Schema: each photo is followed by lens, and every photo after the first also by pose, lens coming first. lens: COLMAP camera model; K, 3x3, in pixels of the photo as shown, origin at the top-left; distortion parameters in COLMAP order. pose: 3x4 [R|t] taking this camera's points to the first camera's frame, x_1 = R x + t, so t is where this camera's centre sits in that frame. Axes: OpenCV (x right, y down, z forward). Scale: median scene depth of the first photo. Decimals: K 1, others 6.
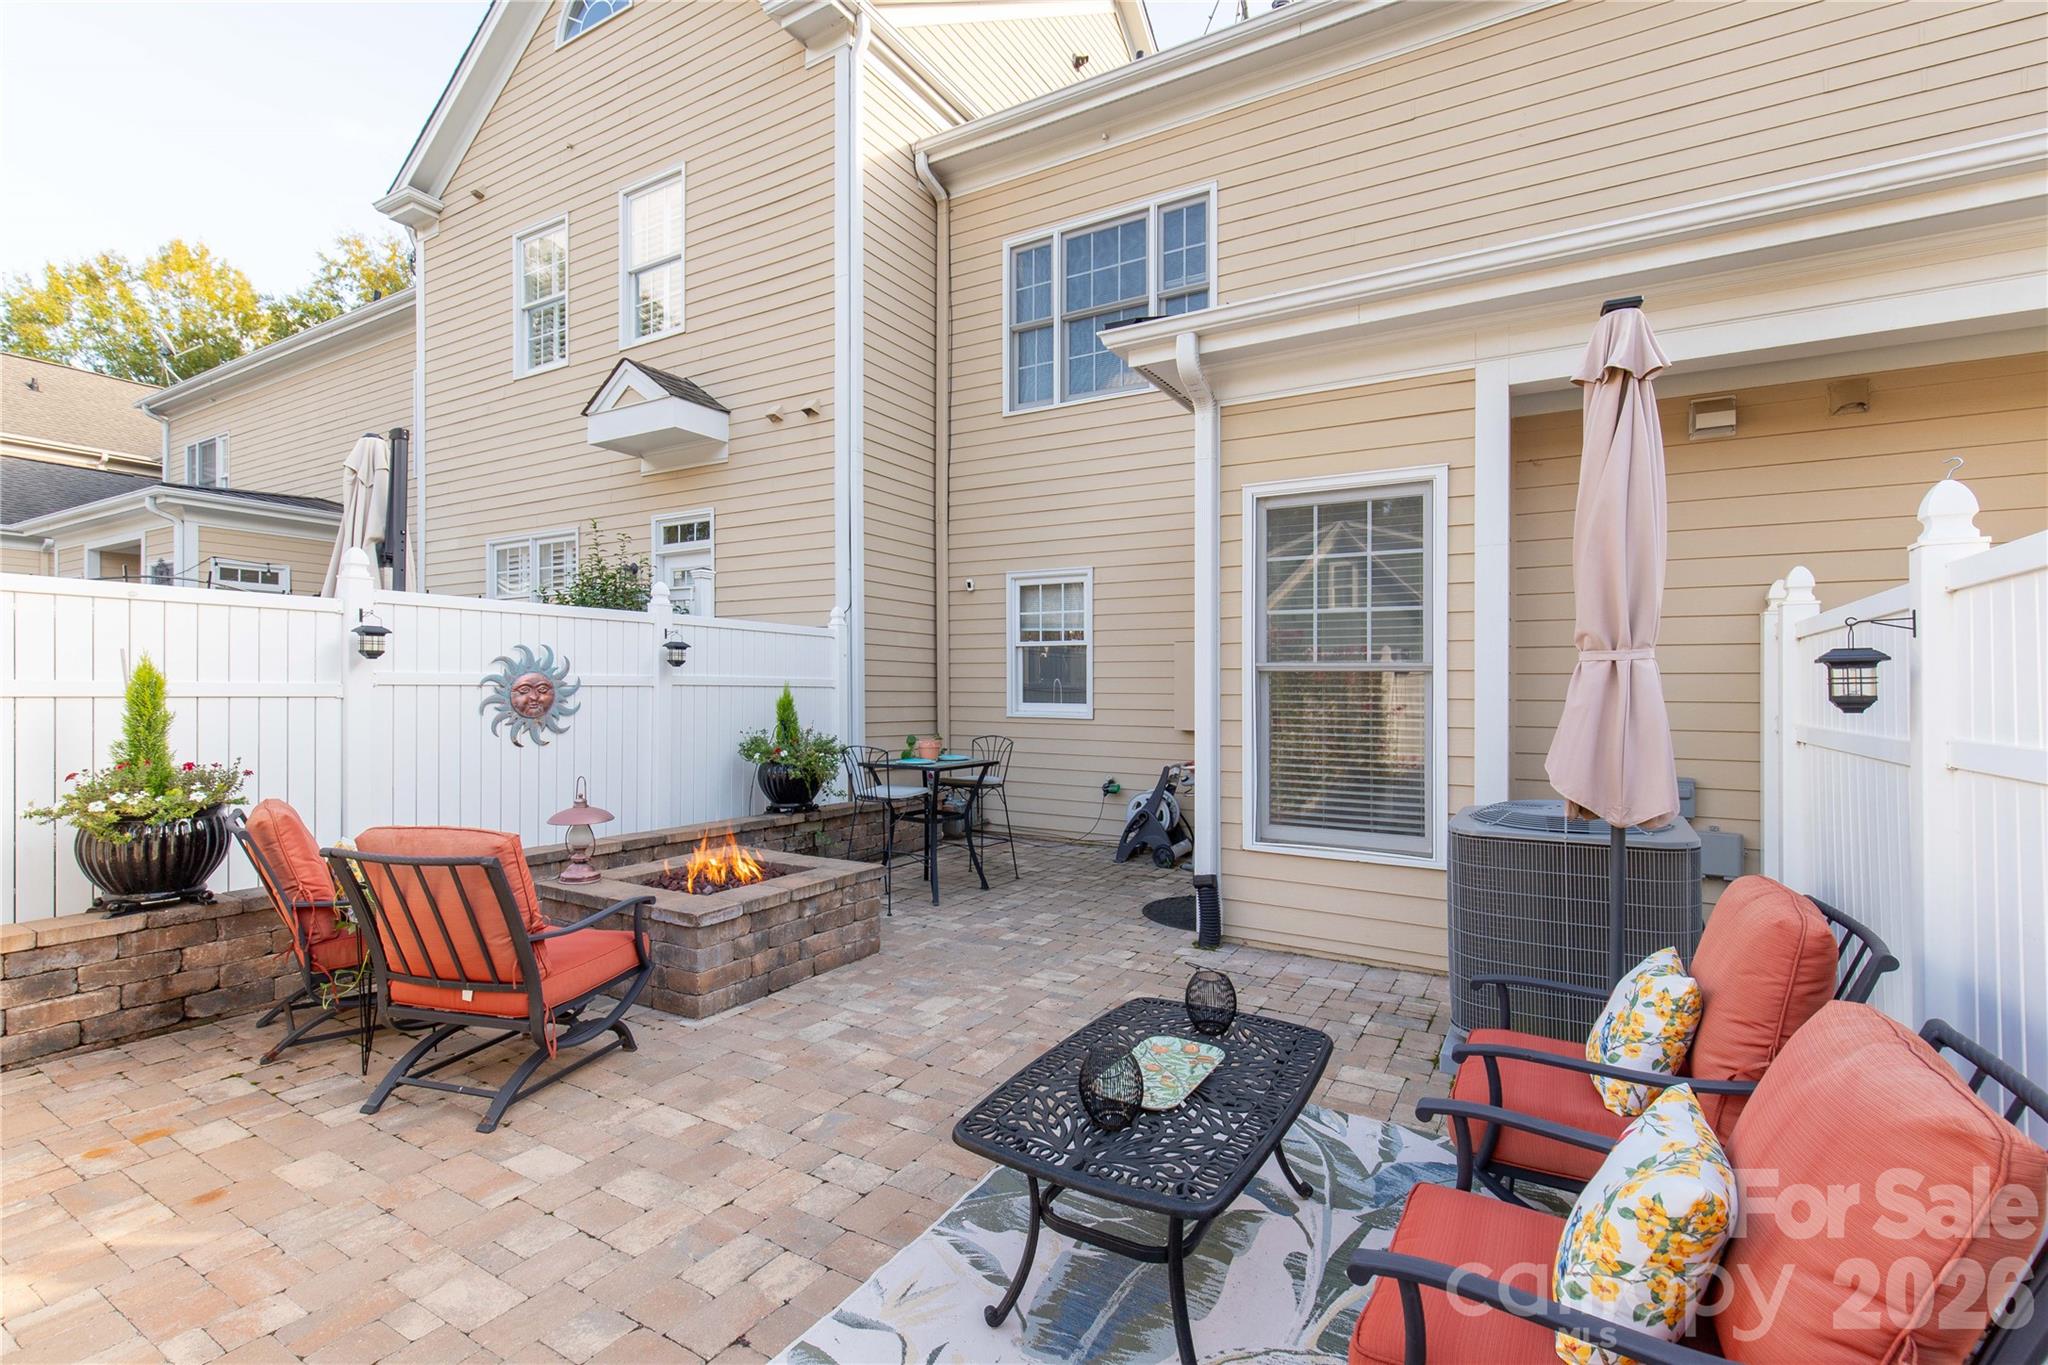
lens RADIAL K [[935.5, 0, 1009.7], [0, 935.5, 685.3], [0, 0, 1]] dist [0.007244, -0.002237]
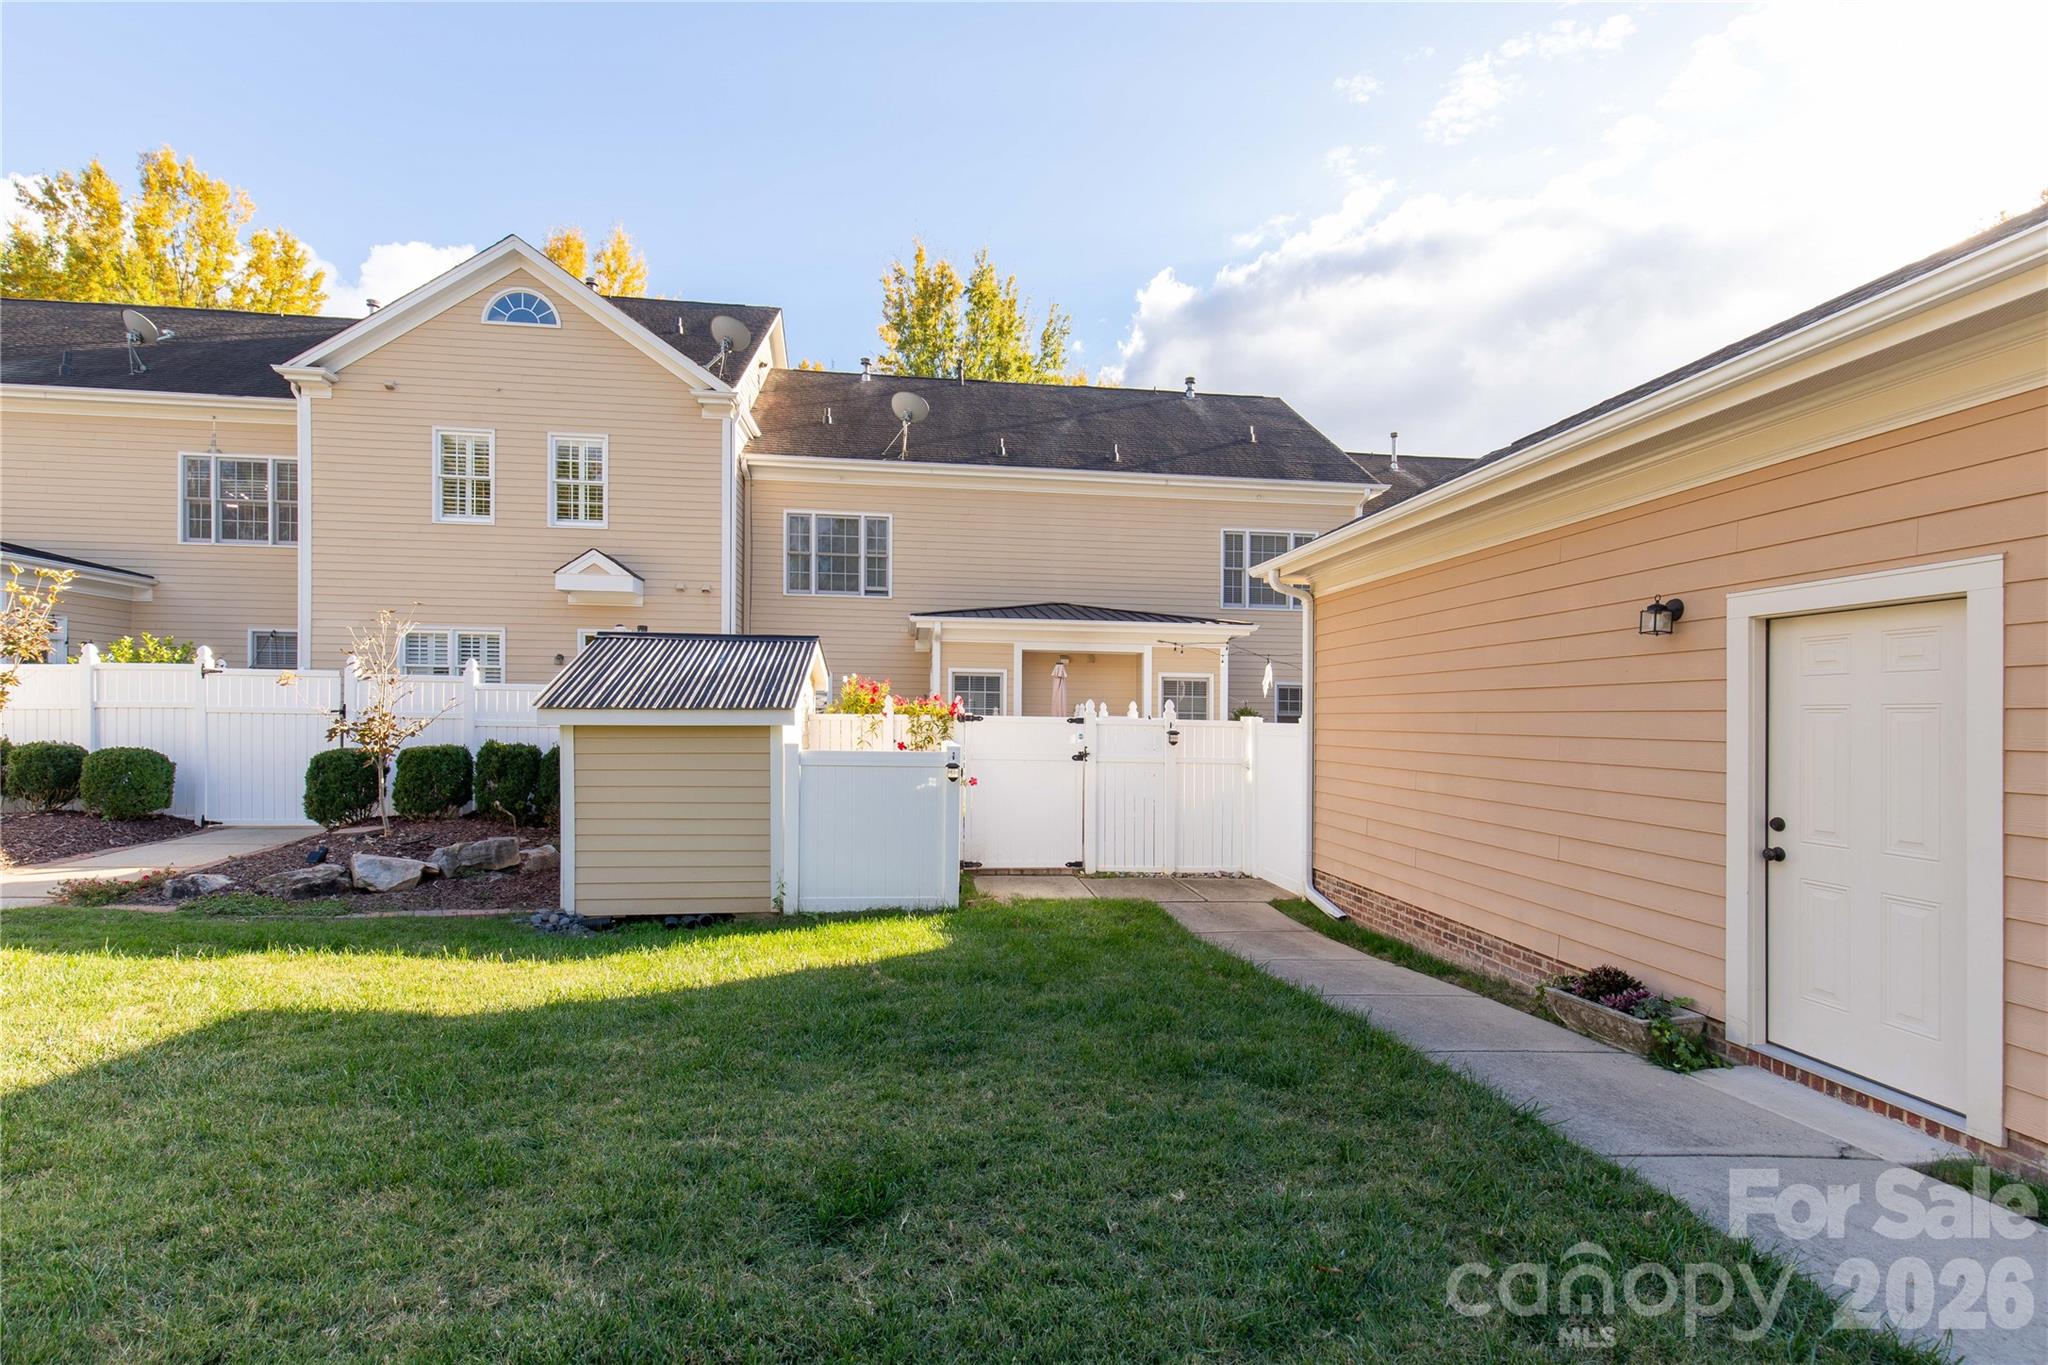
lens RADIAL K [[935.5, 0, 1001.9], [0, 935.5, 724.8], [0, 0, 1]] dist [0.007244, -0.002237]
pose [[0.798785, 0.000865, 0.601616, -0.956106], [-0.009936, 0.999882, 0.011755, -0.037276], [-0.601534, -0.015368, 0.798699, -1.032758]]
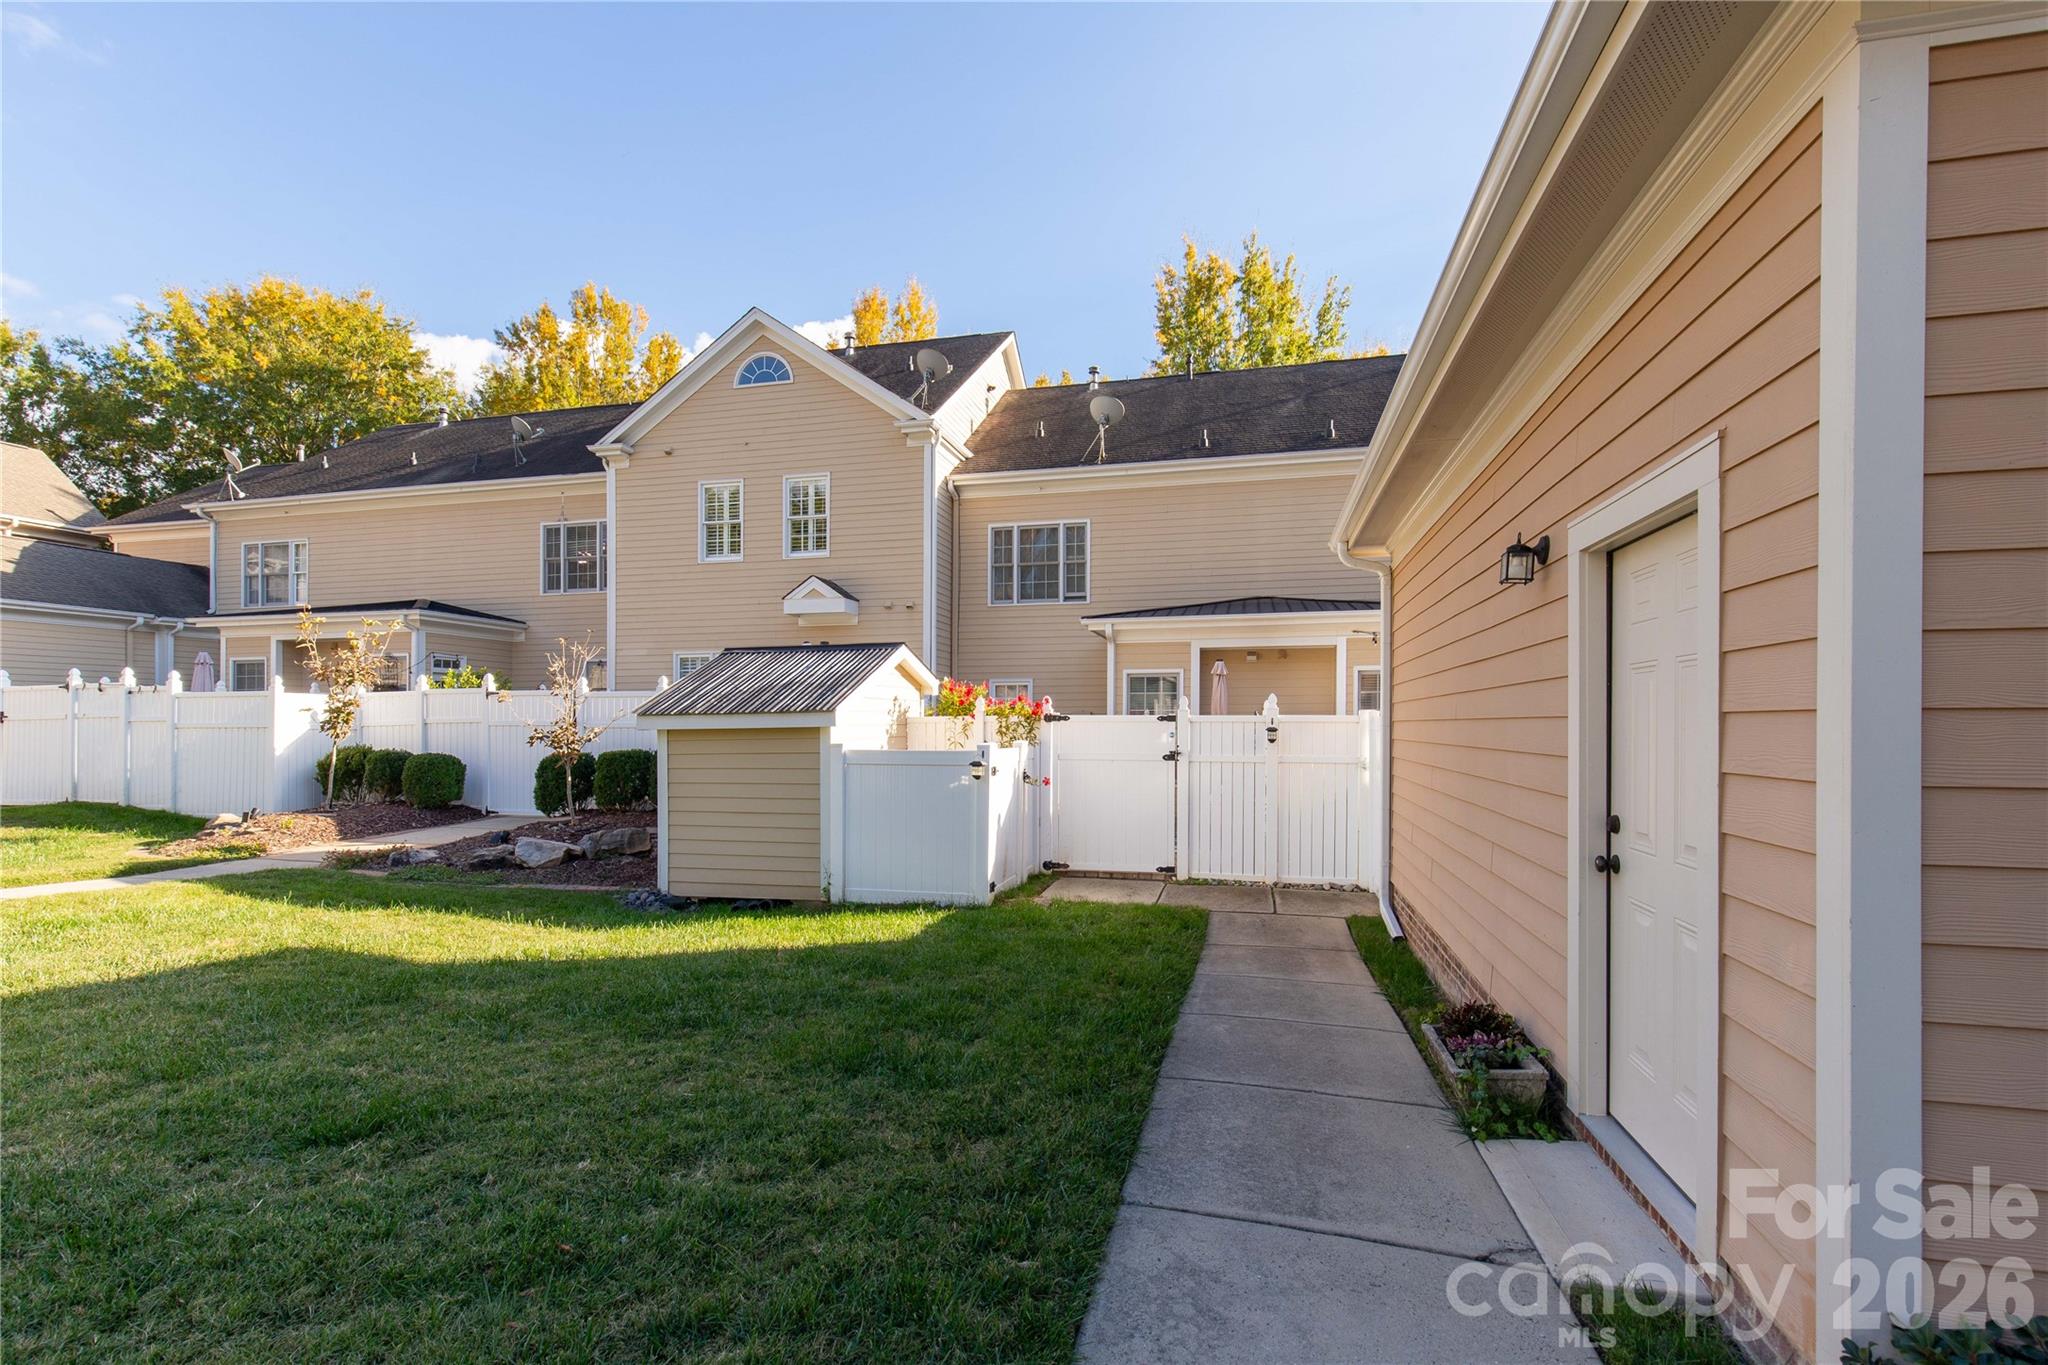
lens RADIAL K [[935.5, 0, 1027.5], [0, 935.5, 734.5], [0, 0, 1]] dist [0.007244, -0.002237]
pose [[0.957217, -0.012247, 0.289112, -0.606957], [0.009154, 0.999886, 0.012046, -0.023312], [-0.289227, -0.008884, 0.957219, -1.196680]]
